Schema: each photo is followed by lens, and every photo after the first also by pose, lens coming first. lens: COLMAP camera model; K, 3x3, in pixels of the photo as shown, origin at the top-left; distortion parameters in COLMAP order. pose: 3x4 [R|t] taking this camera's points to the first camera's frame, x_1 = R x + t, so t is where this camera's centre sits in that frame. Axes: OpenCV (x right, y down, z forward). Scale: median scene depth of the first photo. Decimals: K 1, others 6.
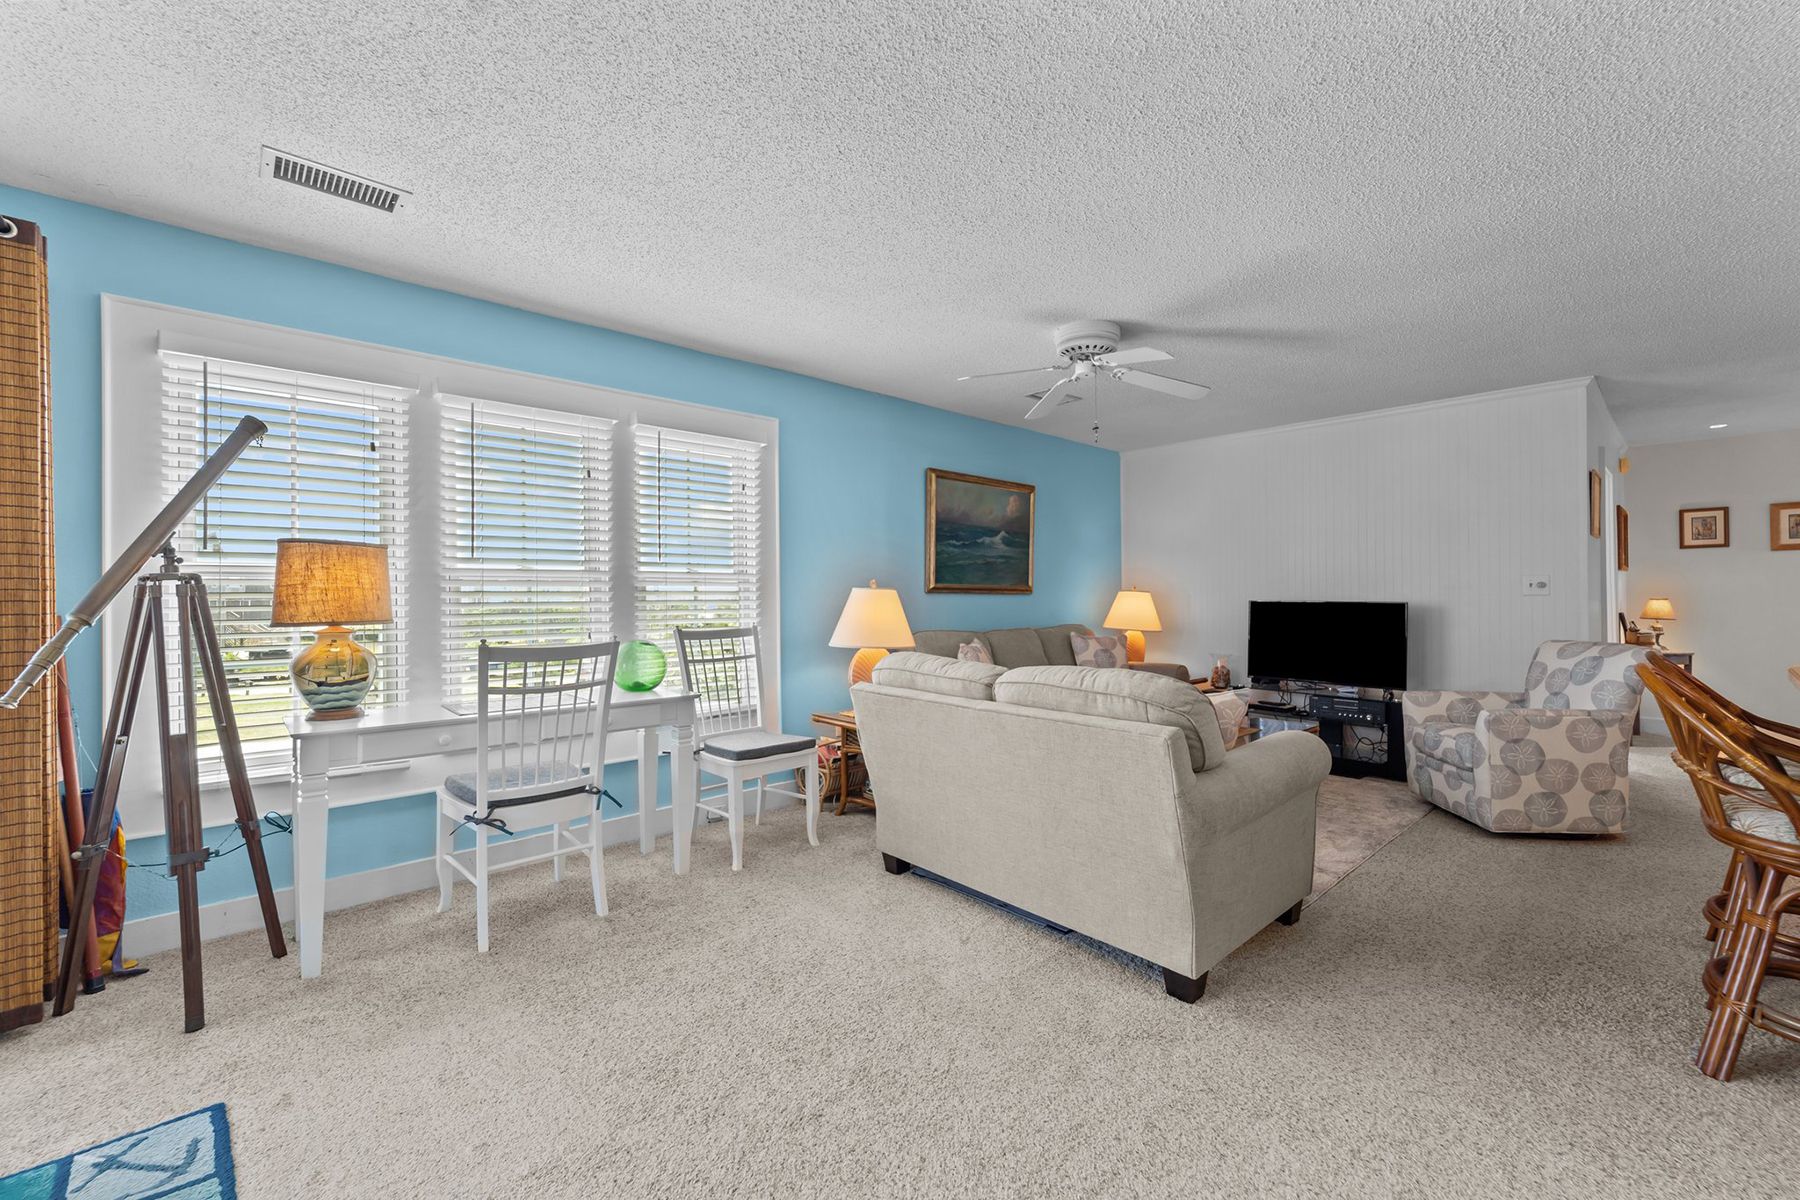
lens RADIAL K [[724.6, 0, 899.0], [0, 724.6, 594.7], [0, 0, 1]] dist [-0.001227, -0.000174]
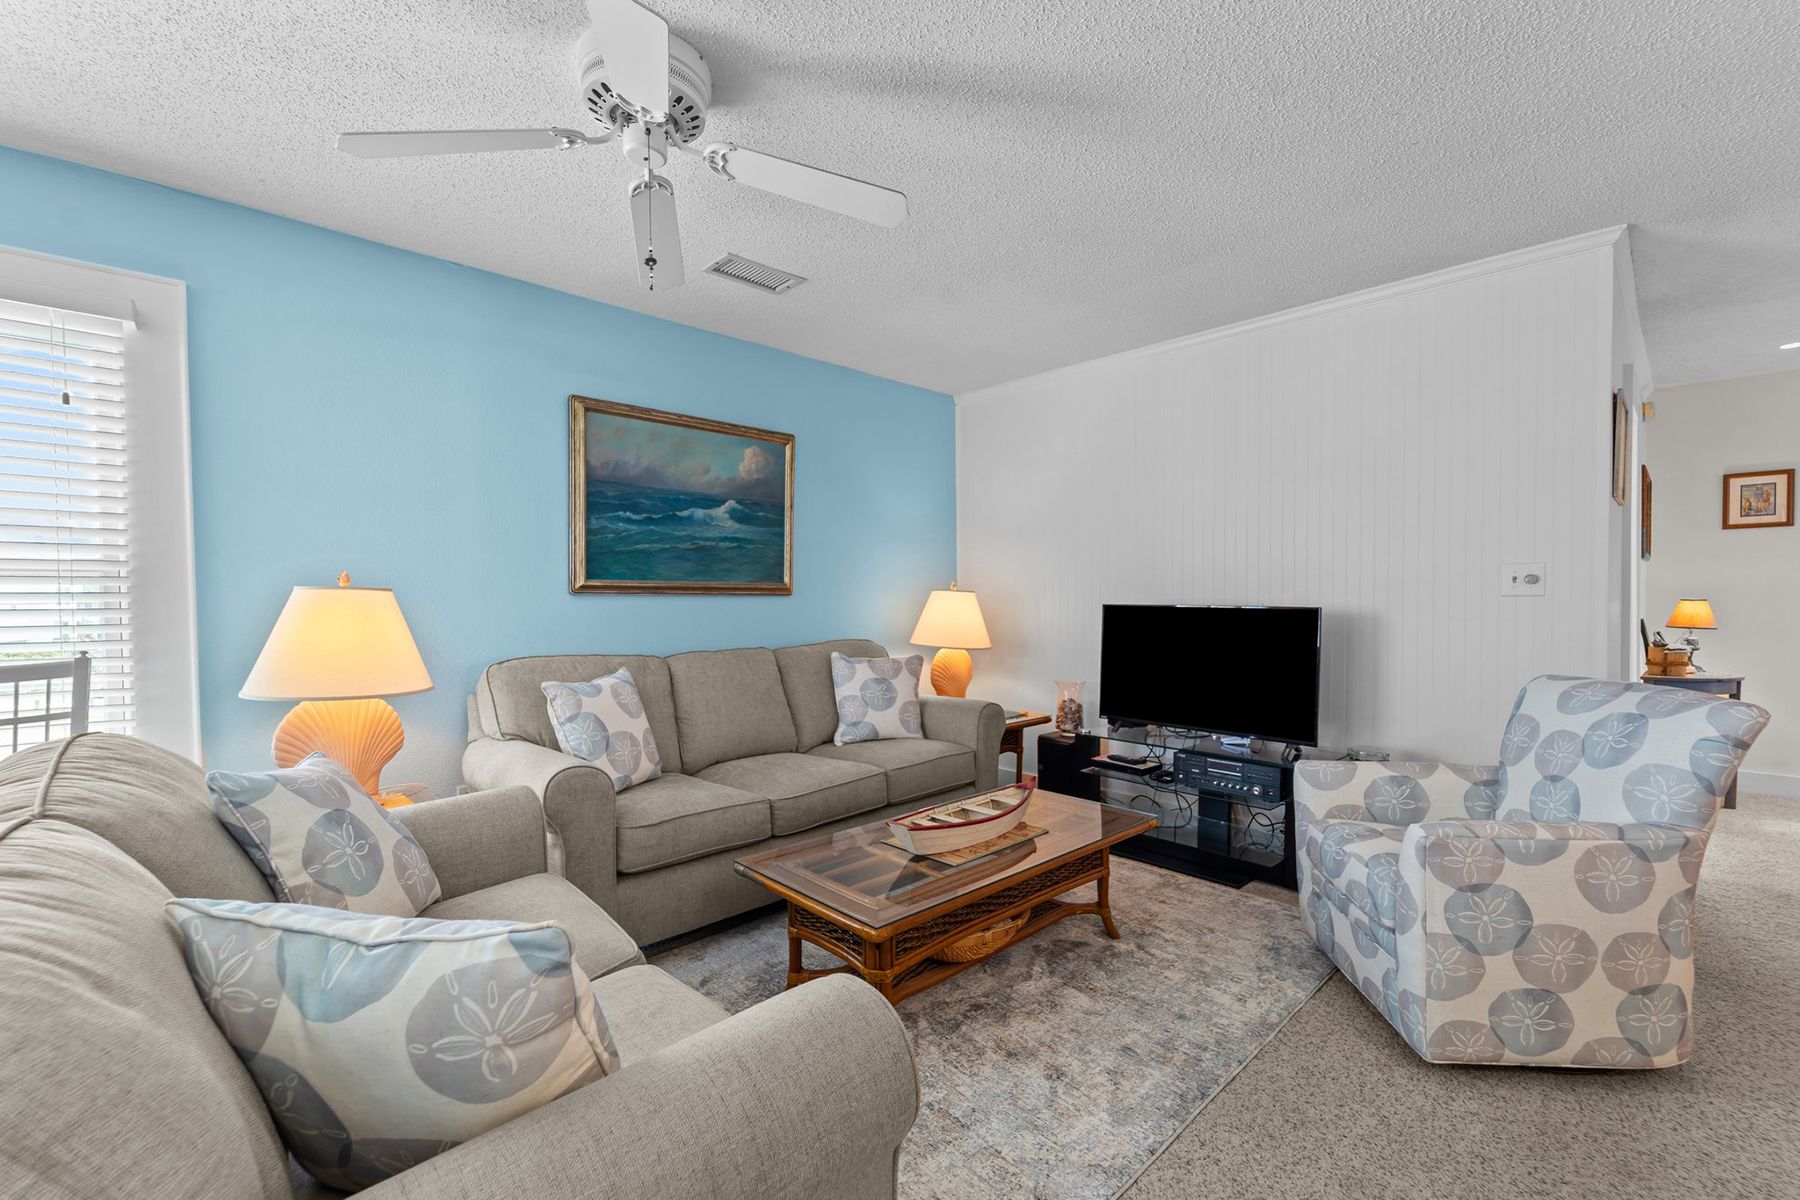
lens RADIAL K [[748.8, 0, 888.8], [0, 748.8, 616.3], [0, 0, 1]] dist [-0.001321, -0.000098]
pose [[0.999833, -0.003255, 0.017998, 0.333547], [0.002724, 0.999563, 0.029448, -0.002123], [-0.018086, -0.029394, 0.999404, 0.377847]]
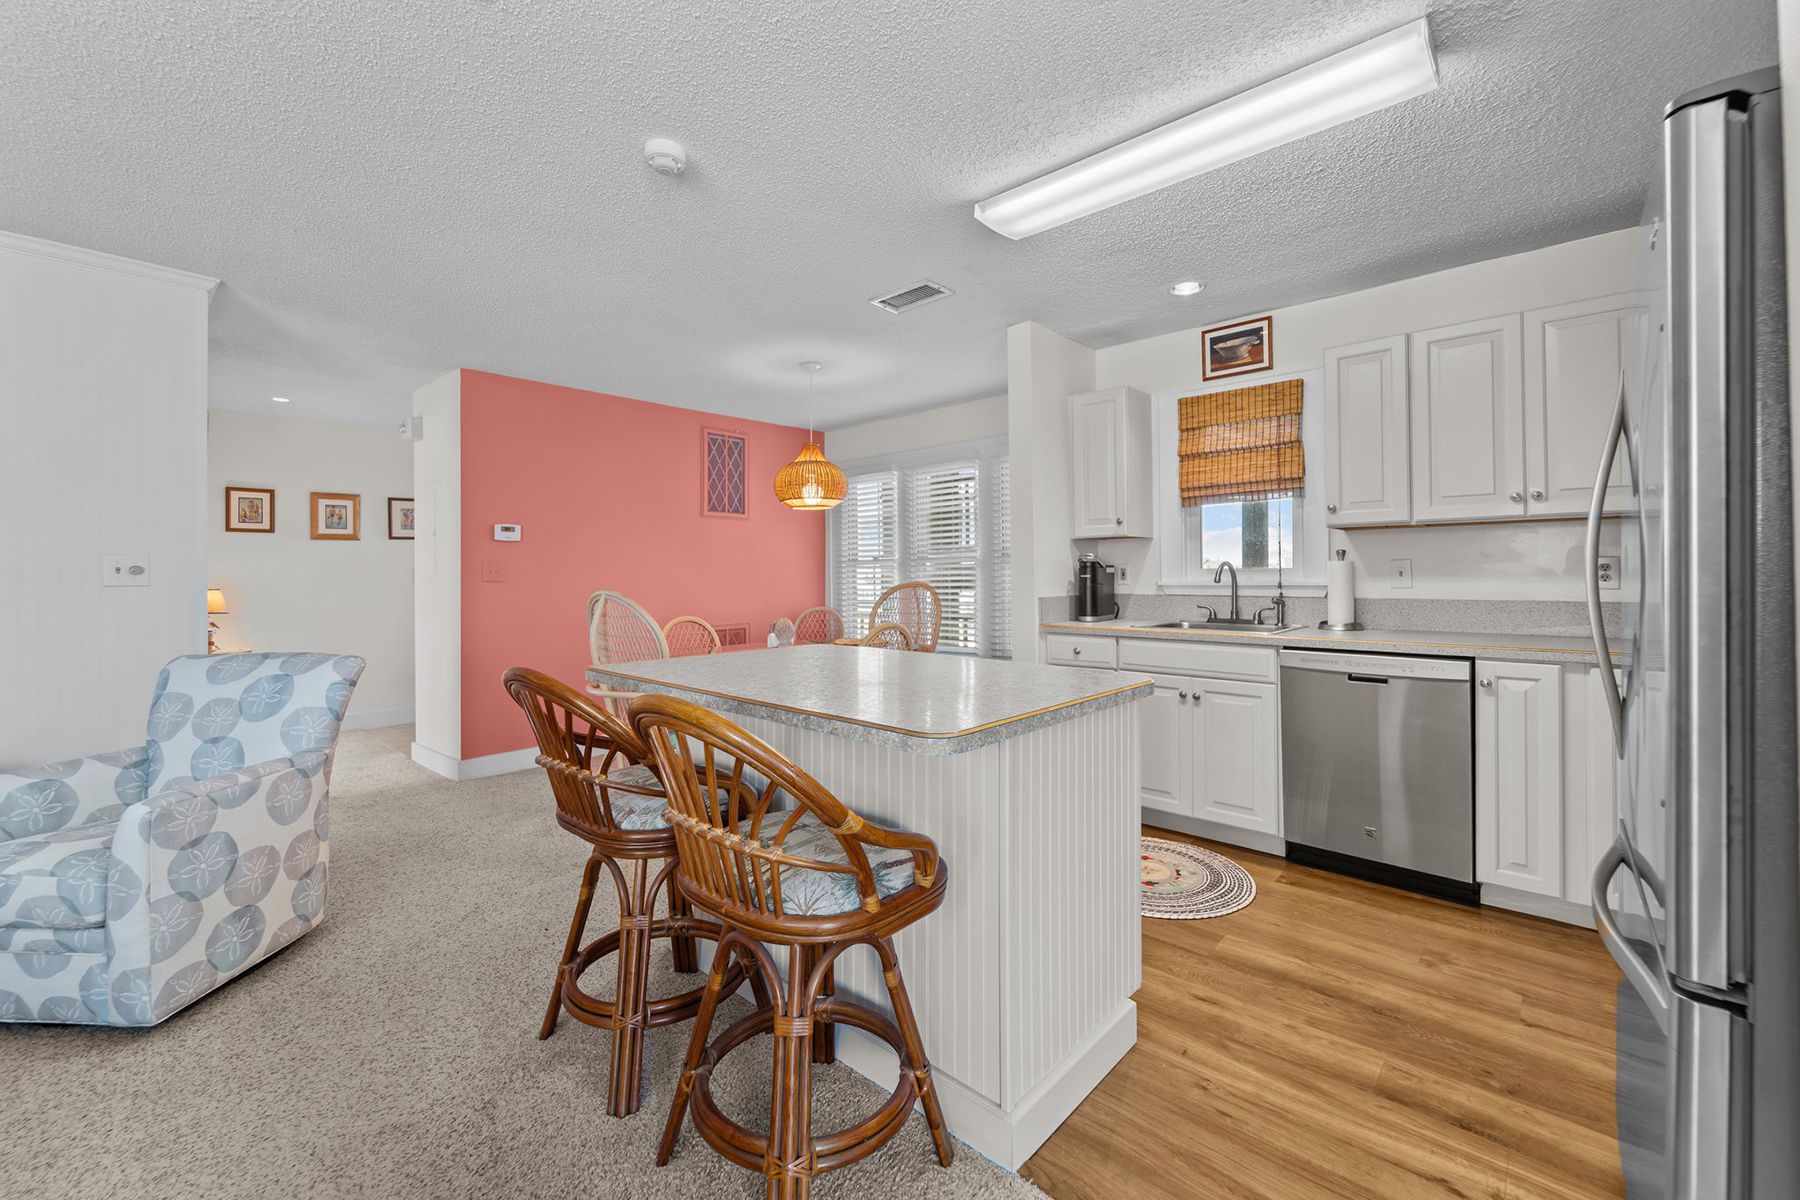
lens RADIAL K [[737.6, 0, 895.8], [0, 737.6, 572.9], [0, 0, 1]] dist [0.002474, -0.000797]
pose [[-0.091586, 0.011769, 0.995728, 0.168088], [0.003104, 0.999929, -0.011533, -0.001305], [-0.995792, 0.002034, -0.091616, 0.385012]]
